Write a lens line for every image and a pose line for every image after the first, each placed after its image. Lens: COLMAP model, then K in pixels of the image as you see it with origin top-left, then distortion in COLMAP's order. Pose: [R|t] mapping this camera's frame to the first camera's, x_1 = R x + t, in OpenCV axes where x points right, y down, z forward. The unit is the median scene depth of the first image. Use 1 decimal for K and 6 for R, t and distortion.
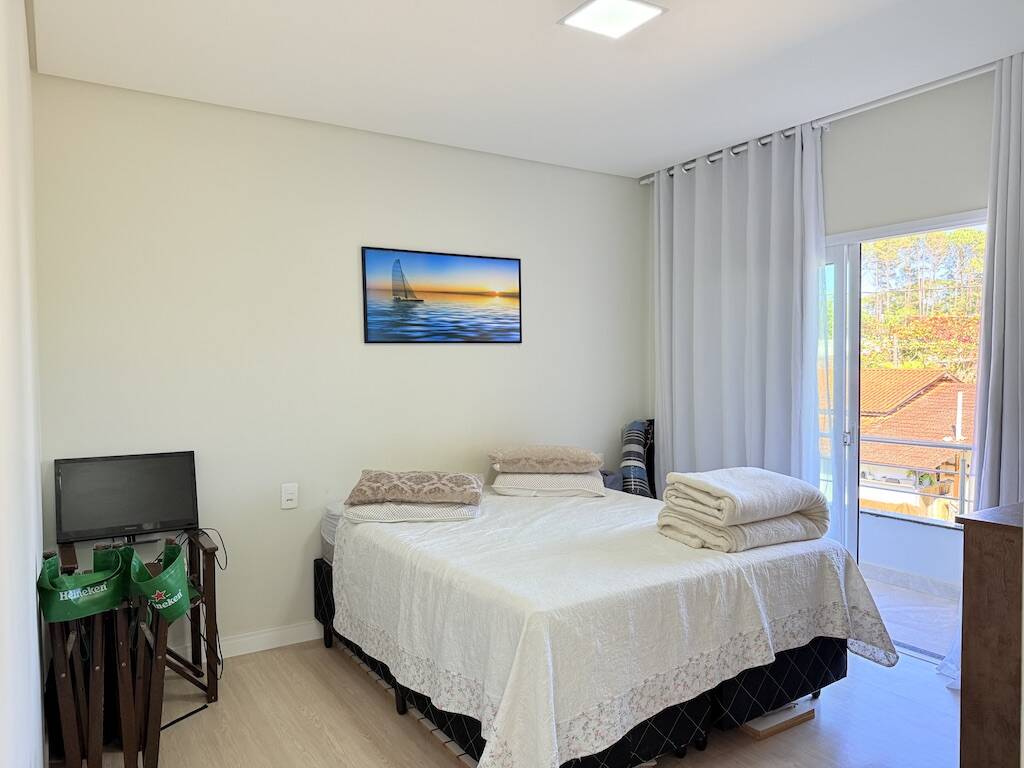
lens RADIAL K [[715.3, 0, 511.1], [0, 715.3, 390.1], [0, 0, 1]] dist [0.103207, -0.163639]
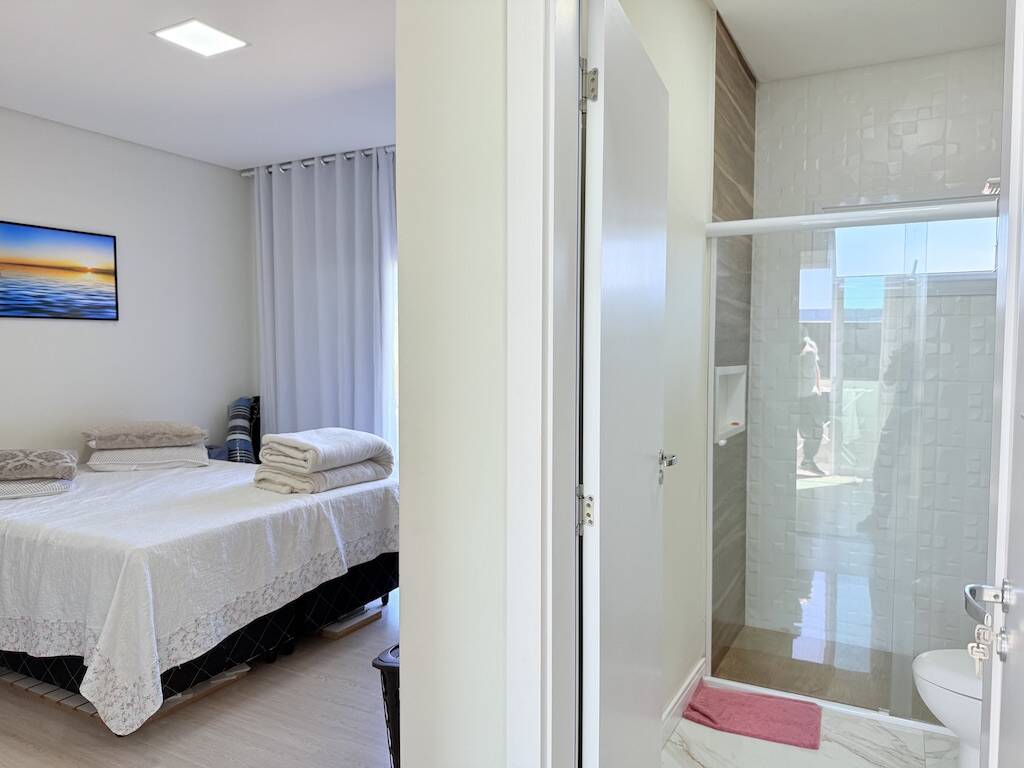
lens RADIAL K [[721.4, 0, 513.9], [0, 721.4, 381.3], [0, 0, 1]] dist [0.006731, -0.030693]
pose [[0.870213, -0.014047, 0.492476, -0.002195], [0.011008, 0.999898, 0.009069, 0.024886], [-0.492553, -0.002471, 0.870279, -0.226233]]
